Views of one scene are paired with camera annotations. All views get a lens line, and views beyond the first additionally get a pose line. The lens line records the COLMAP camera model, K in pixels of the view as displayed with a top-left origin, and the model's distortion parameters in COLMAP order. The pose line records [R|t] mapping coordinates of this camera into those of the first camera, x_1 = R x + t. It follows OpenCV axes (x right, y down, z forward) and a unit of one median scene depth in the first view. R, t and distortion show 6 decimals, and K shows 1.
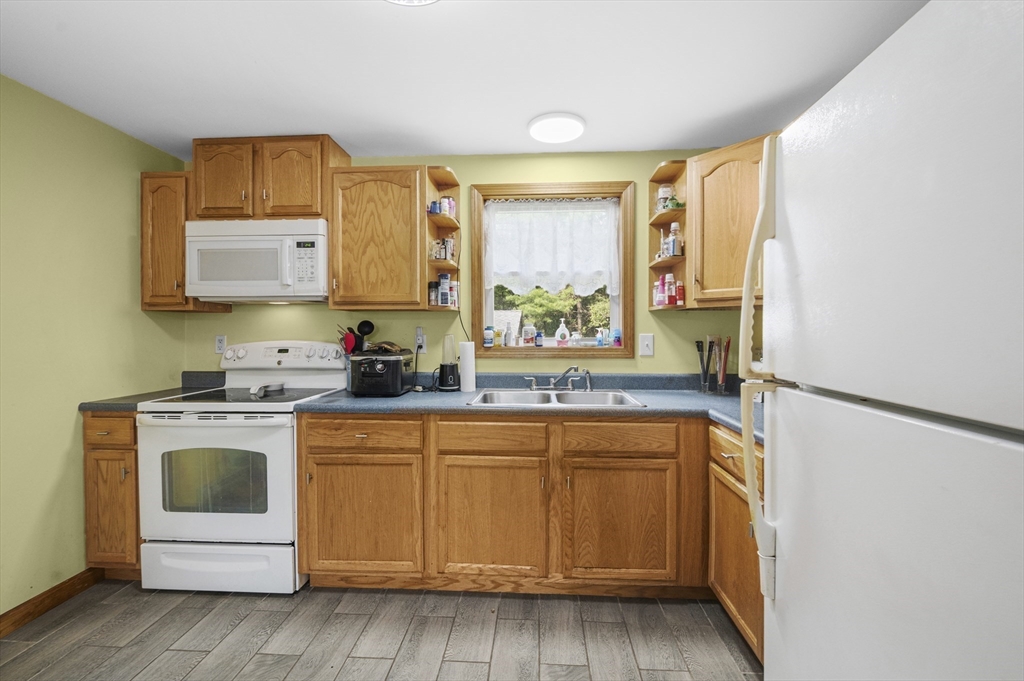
lens RADIAL K [[439.4, 0, 510.1], [0, 439.4, 334.3], [0, 0, 1]] dist [0.002680, 0.000199]
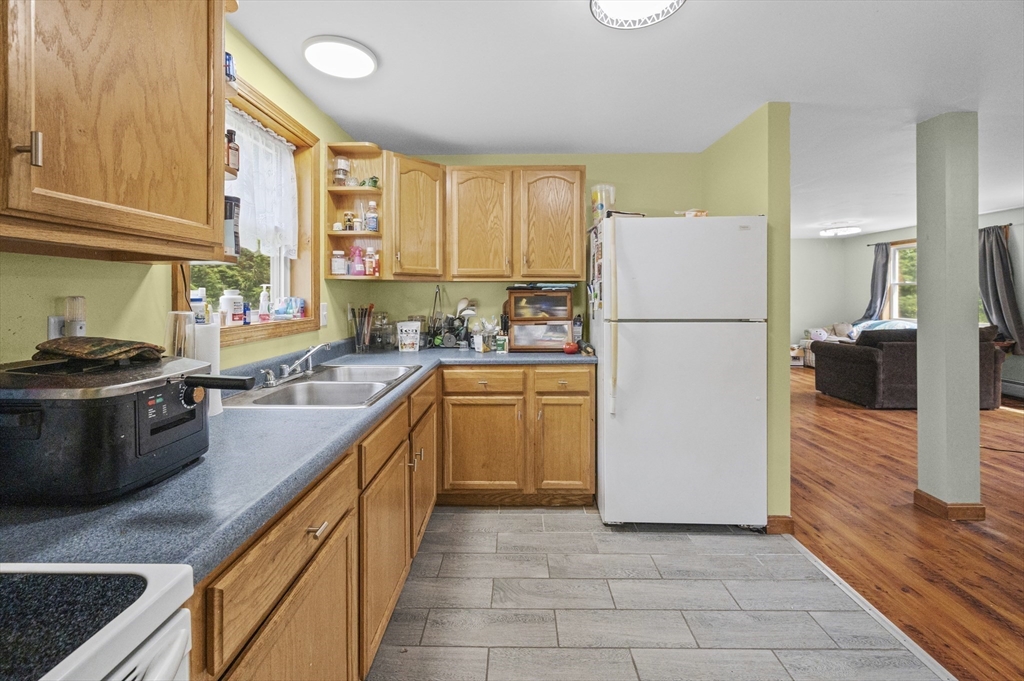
lens RADIAL K [[421.5, 0, 509.4], [0, 421.5, 296.0], [0, 0, 1]] dist [-0.002648, 0.000027]
pose [[-0.047757, -0.001005, 0.998858, -0.685867], [0.017537, 0.999845, 0.001845, -0.013446], [-0.998705, 0.017605, -0.047732, 0.703004]]
